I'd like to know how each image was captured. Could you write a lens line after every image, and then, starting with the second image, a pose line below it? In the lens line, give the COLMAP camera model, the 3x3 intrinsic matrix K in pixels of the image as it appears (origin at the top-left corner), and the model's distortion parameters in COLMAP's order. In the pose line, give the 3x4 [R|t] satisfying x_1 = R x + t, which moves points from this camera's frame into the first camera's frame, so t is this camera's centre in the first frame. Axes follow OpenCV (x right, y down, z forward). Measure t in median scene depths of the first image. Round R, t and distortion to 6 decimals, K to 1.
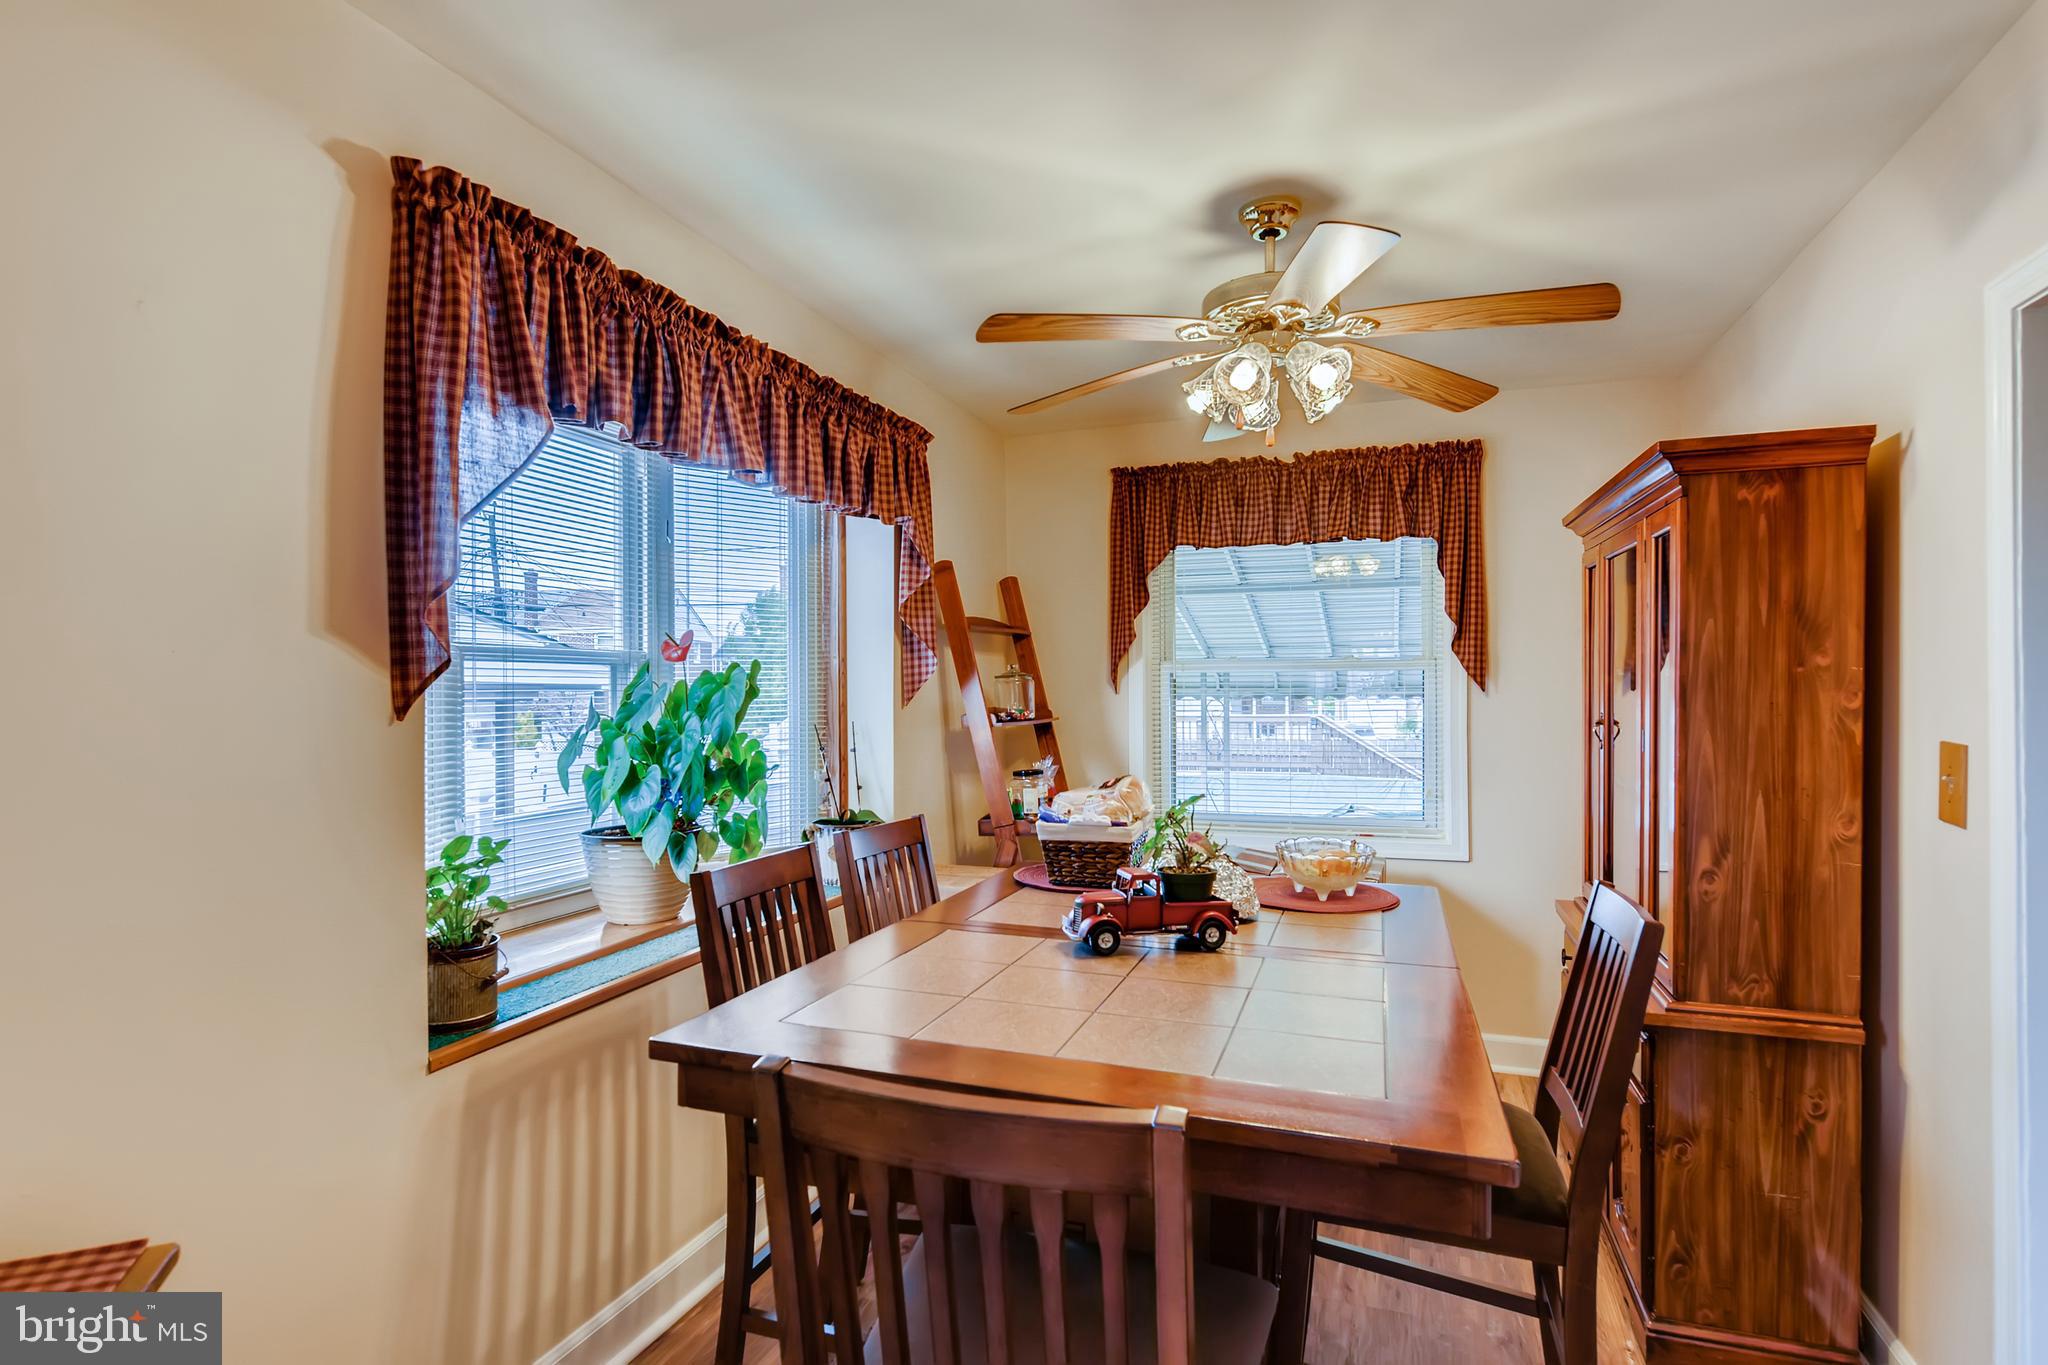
lens RADIAL K [[1213.7, 0, 1024.2], [0, 1213.7, 670.1], [0, 0, 1]] dist [-0.000689, 0.000362]
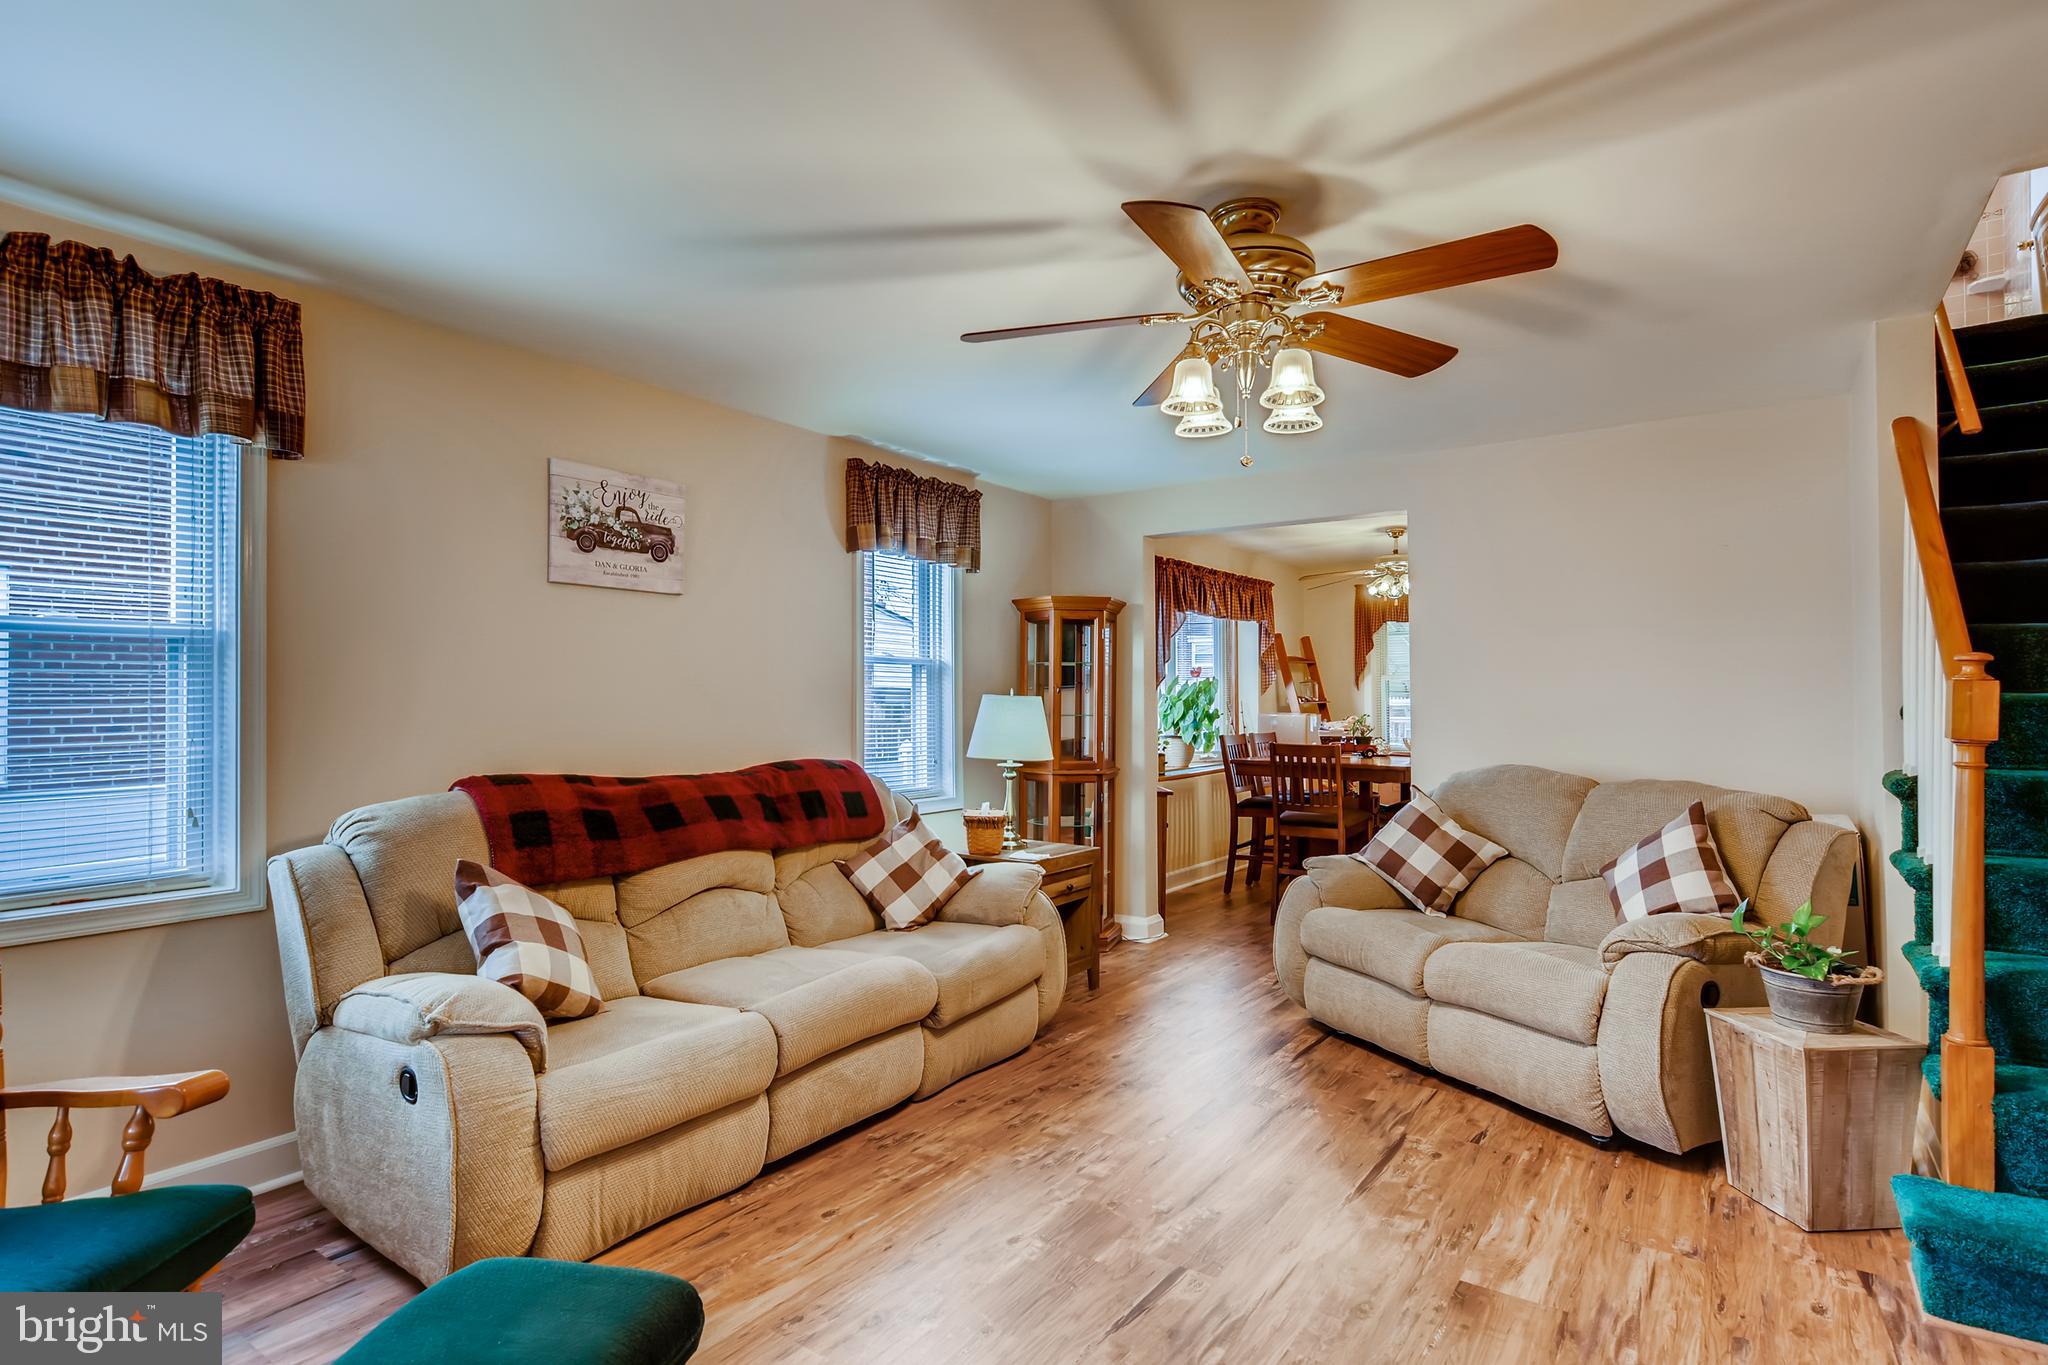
lens RADIAL K [[1038.2, 0, 1020.9], [0, 1038.2, 673.8], [0, 0, 1]] dist [-0.003447, 0.004329]
pose [[0.962673, -0.008065, -0.270545, -0.000914], [0.005463, 0.999931, -0.010372, 0.007453], [0.270610, 0.008507, 0.962651, -1.146303]]
